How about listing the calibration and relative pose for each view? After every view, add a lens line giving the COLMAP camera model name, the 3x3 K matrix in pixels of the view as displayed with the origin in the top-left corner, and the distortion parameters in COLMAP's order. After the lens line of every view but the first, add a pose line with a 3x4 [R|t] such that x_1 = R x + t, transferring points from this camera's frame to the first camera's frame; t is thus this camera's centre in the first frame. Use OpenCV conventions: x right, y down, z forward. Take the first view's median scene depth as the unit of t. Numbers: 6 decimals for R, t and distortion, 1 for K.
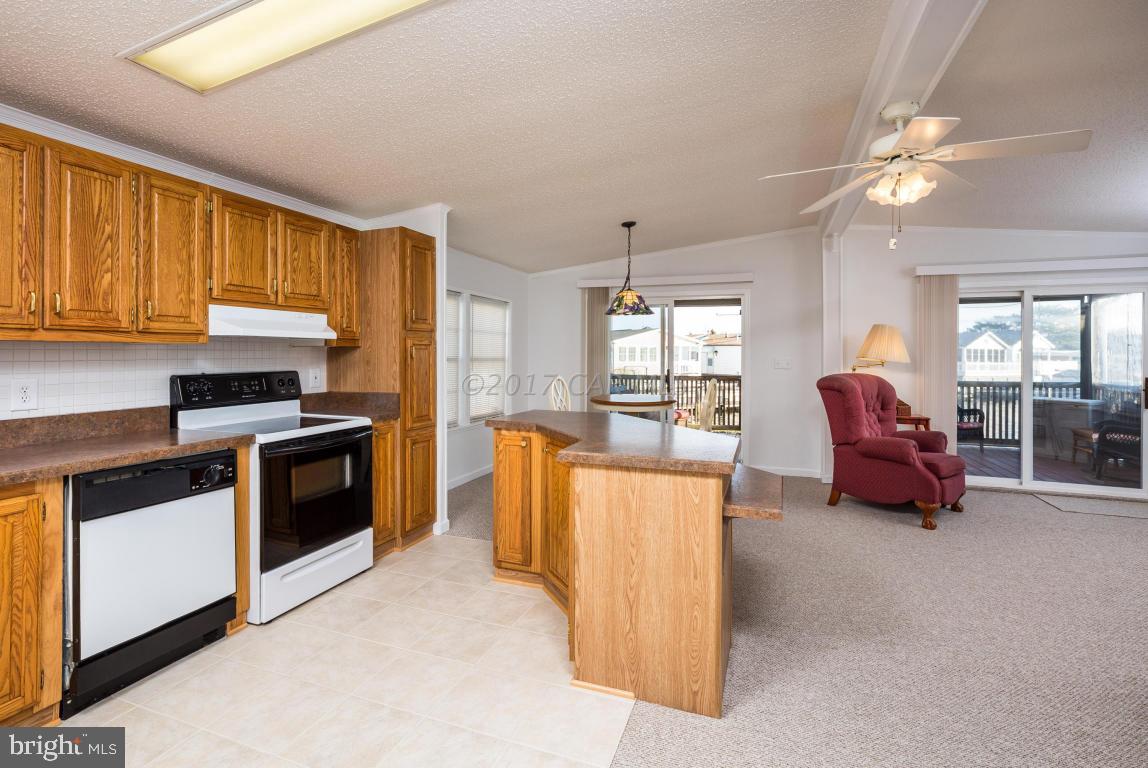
lens RADIAL K [[540.6, 0, 558.7], [0, 540.6, 346.9], [0, 0, 1]] dist [-0.023520, 0.009439]
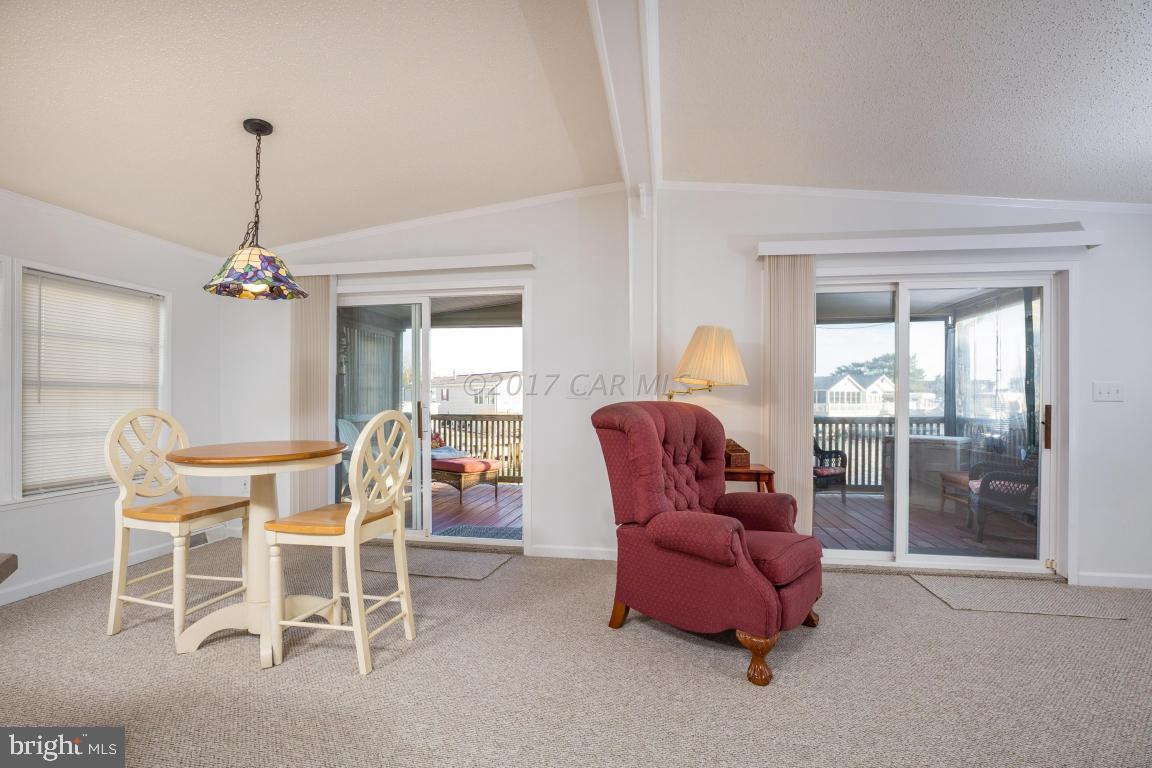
lens RADIAL K [[542.4, 0, 570.4], [0, 542.4, 394.9], [0, 0, 1]] dist [-0.023520, 0.009439]
pose [[0.979482, -0.003367, 0.201502, 0.290302], [0.002205, 0.999980, 0.005990, 0.033699], [-0.201518, -0.005423, 0.979470, 0.371376]]
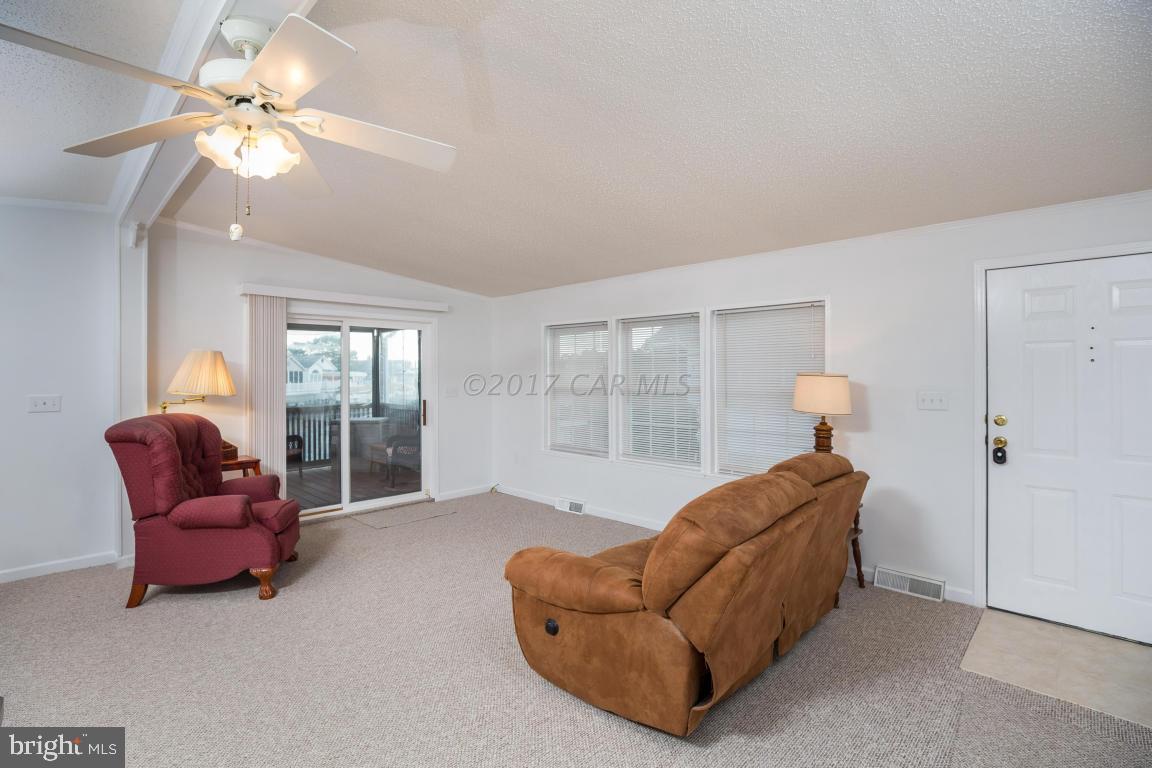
lens RADIAL K [[542.4, 0, 567.5], [0, 542.4, 375.3], [0, 0, 1]] dist [-0.023520, 0.009439]
pose [[0.403708, -0.011082, 0.914821, 0.086789], [-0.000305, 0.999925, 0.012247, -0.012356], [-0.914888, -0.005223, 0.403675, 0.172183]]
